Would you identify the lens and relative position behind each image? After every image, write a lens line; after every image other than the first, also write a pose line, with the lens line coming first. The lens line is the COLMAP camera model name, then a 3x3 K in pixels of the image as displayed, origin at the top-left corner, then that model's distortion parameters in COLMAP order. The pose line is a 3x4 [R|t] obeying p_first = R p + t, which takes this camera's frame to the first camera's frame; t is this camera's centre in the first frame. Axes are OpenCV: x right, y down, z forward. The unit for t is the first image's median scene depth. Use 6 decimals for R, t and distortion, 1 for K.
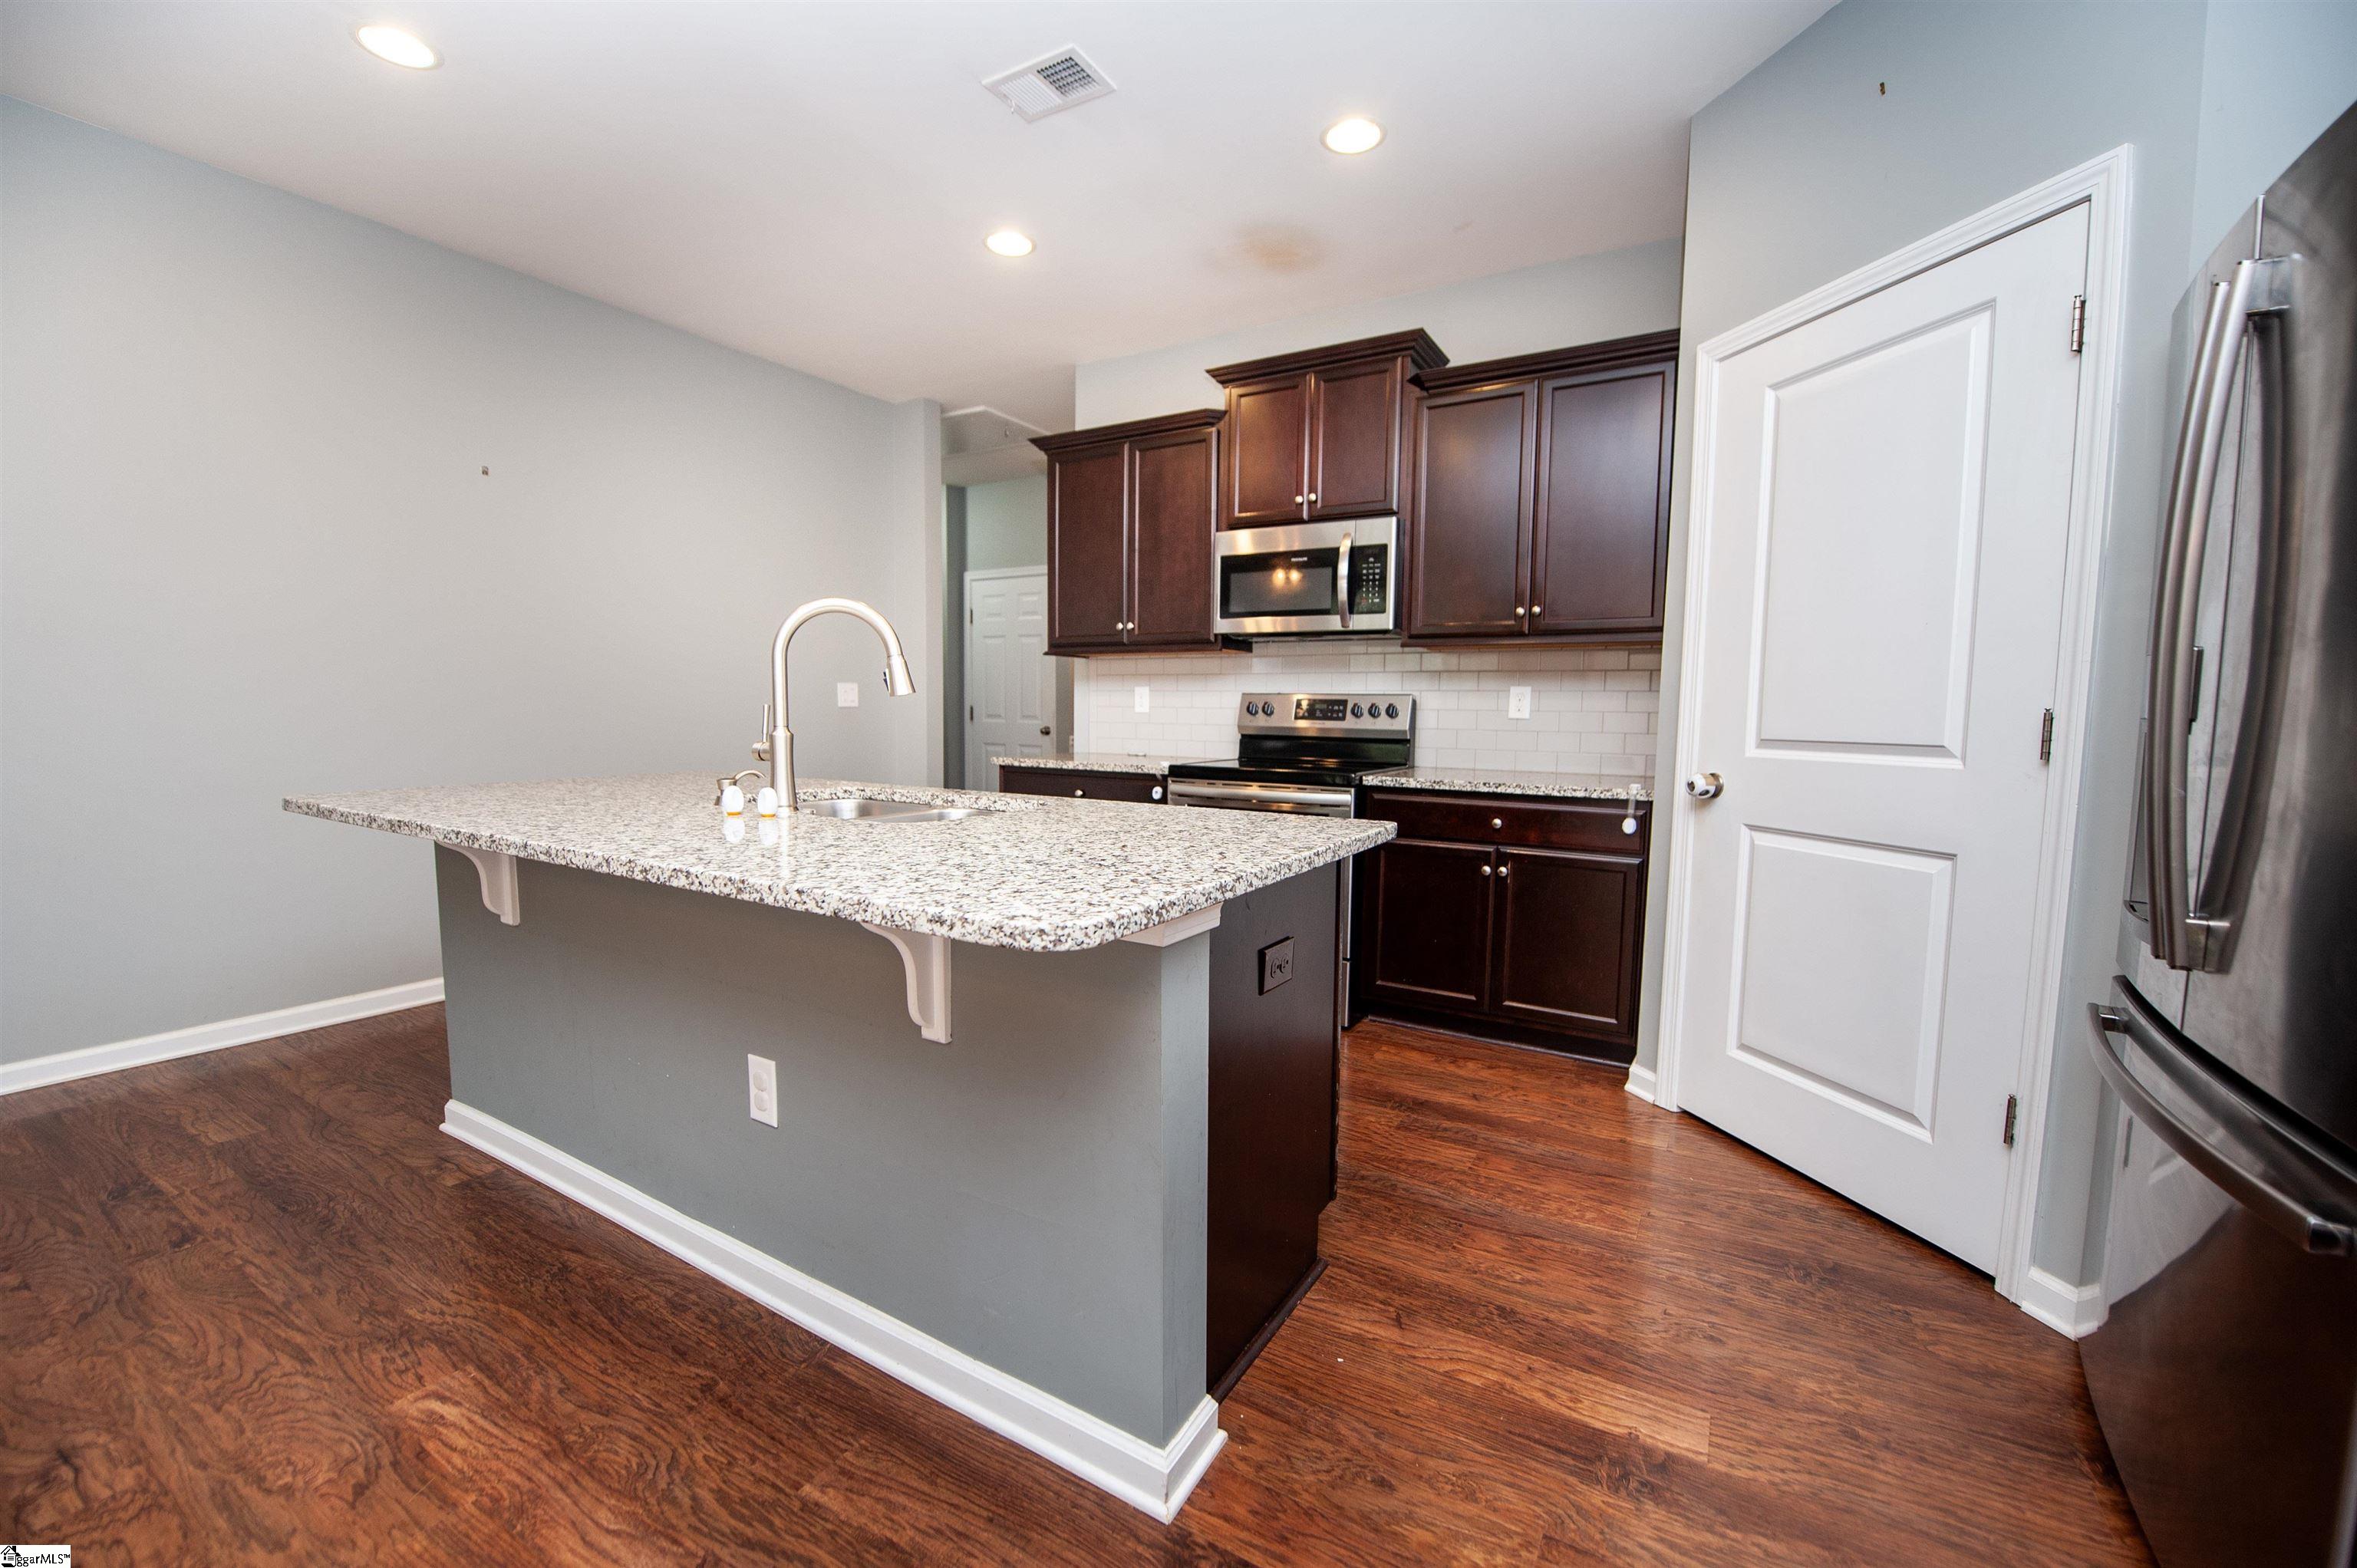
lens RADIAL K [[957.0, 0, 1187.3], [0, 957.0, 792.4], [0, 0, 1]] dist [-0.021049, -0.001410]
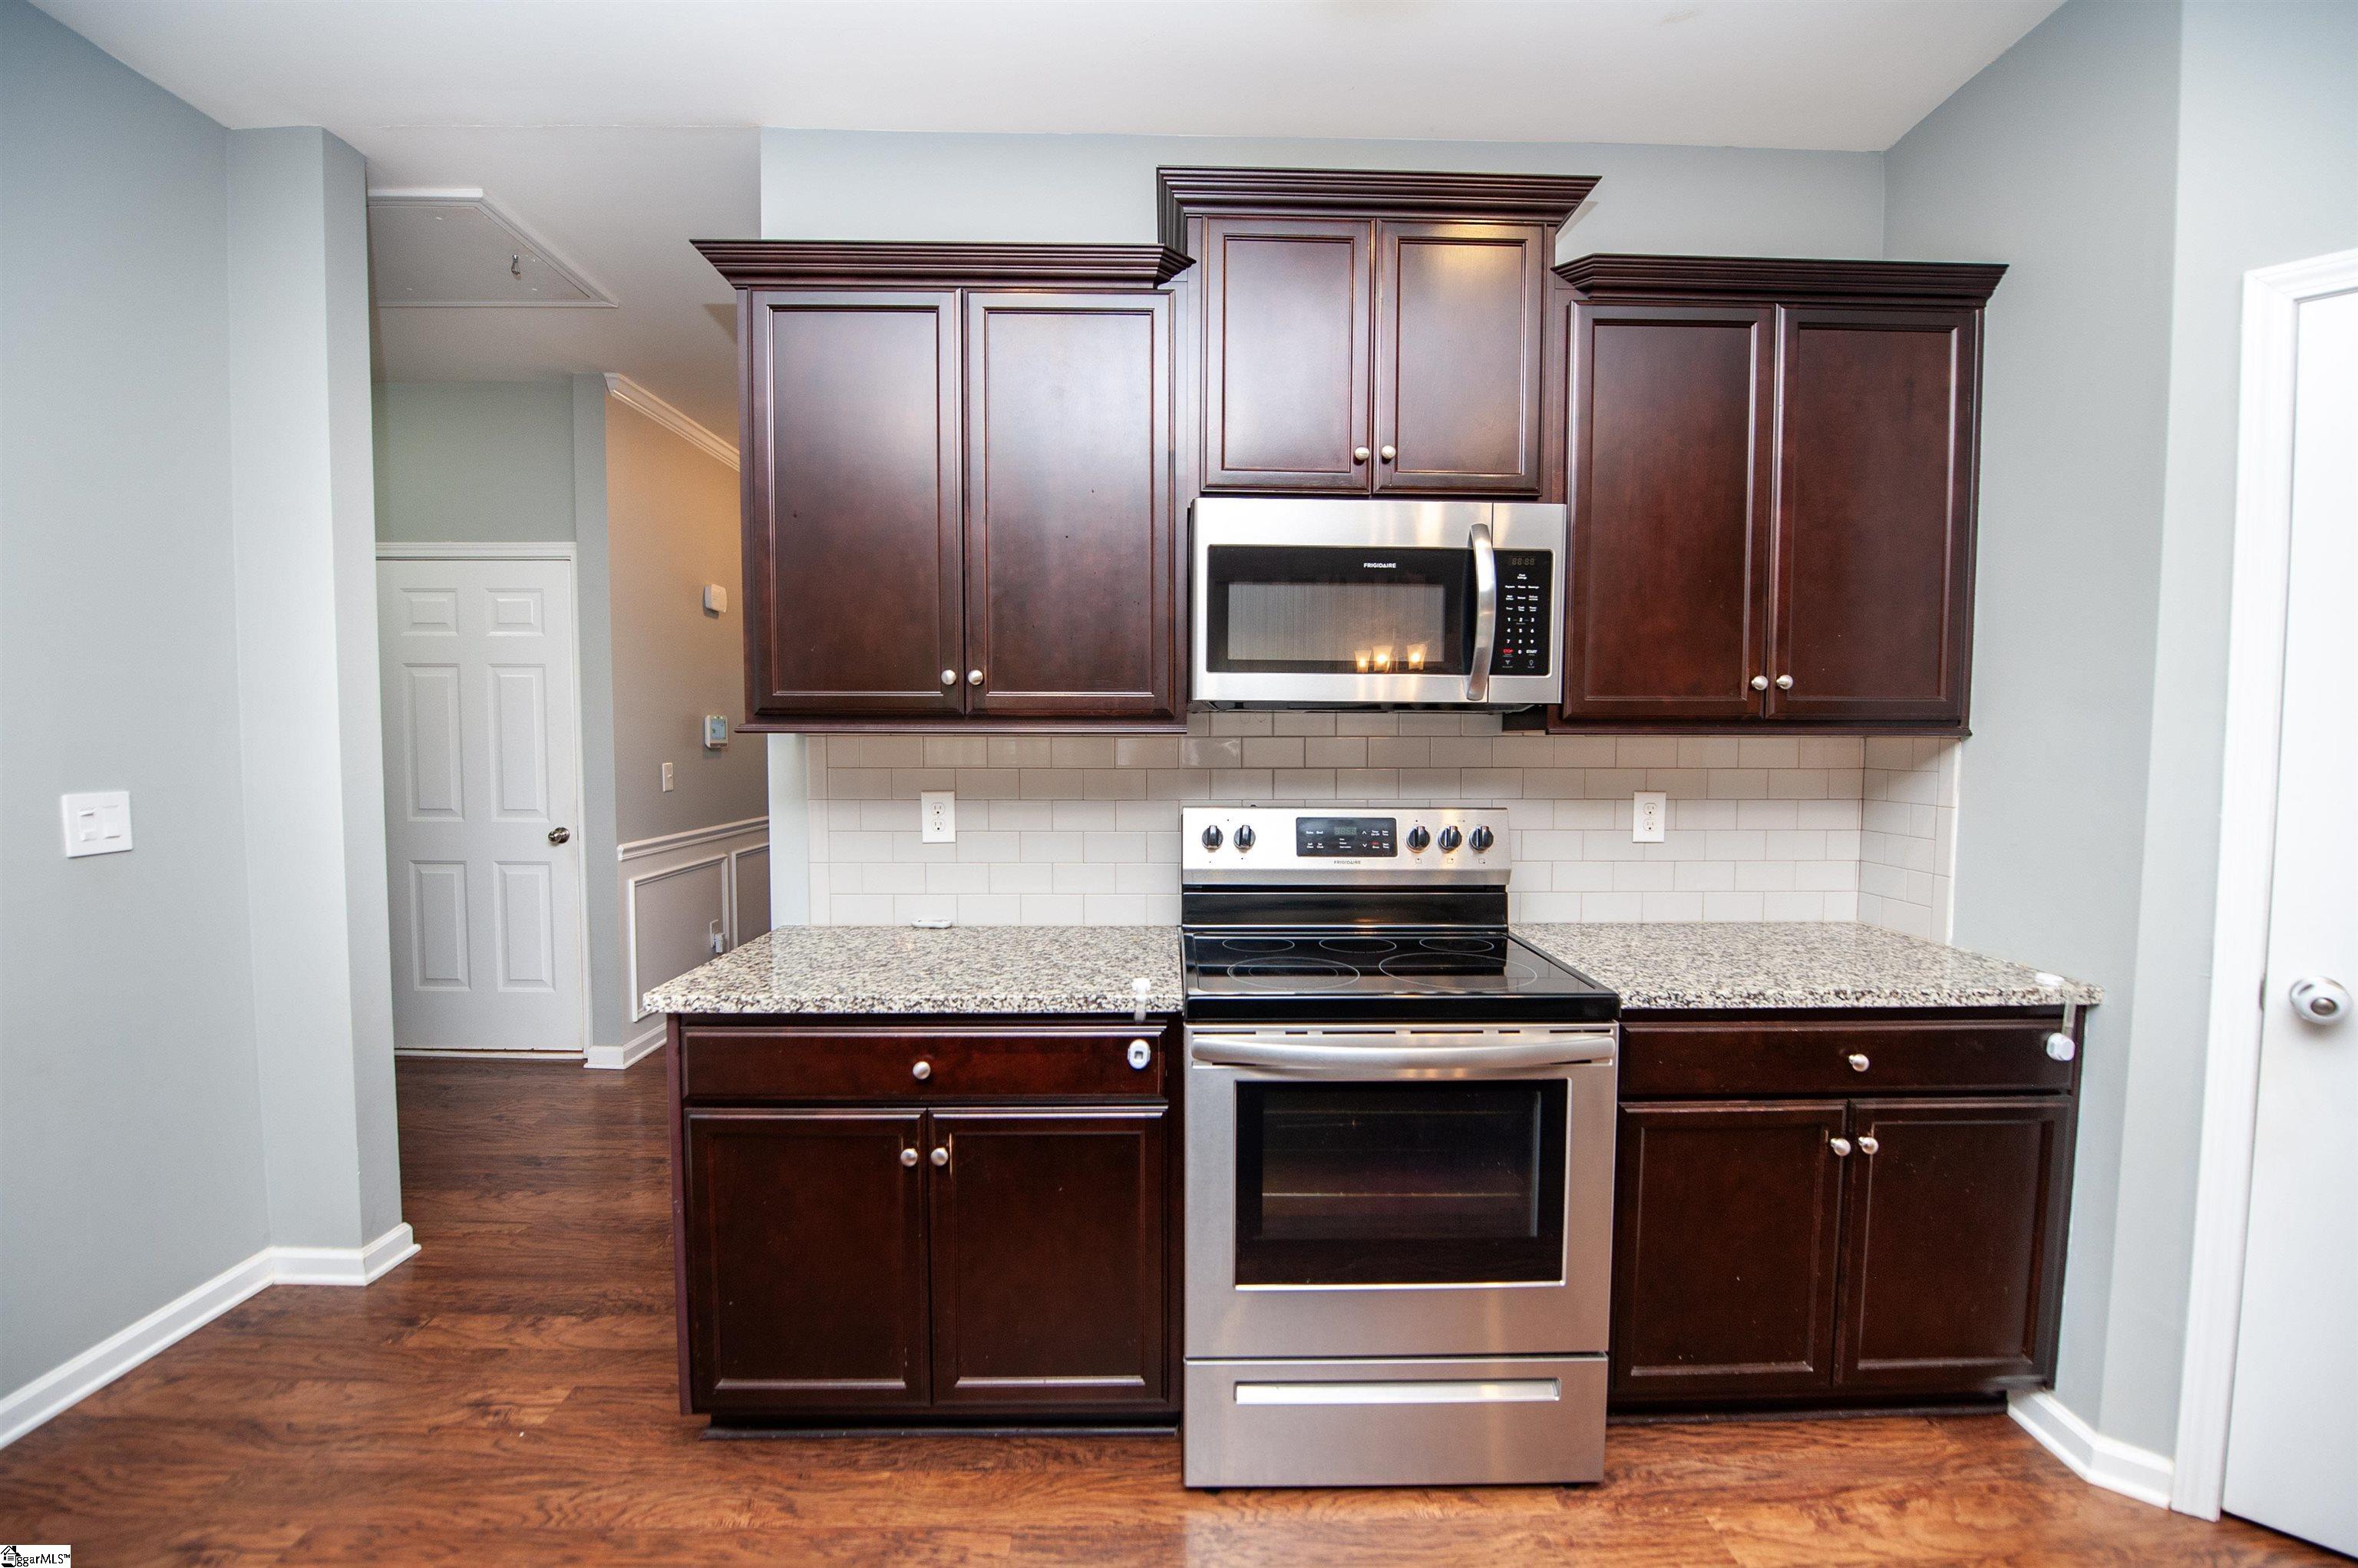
lens RADIAL K [[957.5, 0, 1187.8], [0, 957.5, 792.4], [0, 0, 1]] dist [-0.021049, -0.001410]
pose [[0.842619, -0.037657, 0.537193, -0.268428], [0.054474, 0.998396, -0.015459, -0.123483], [-0.535749, 0.042289, 0.843318, 0.651895]]
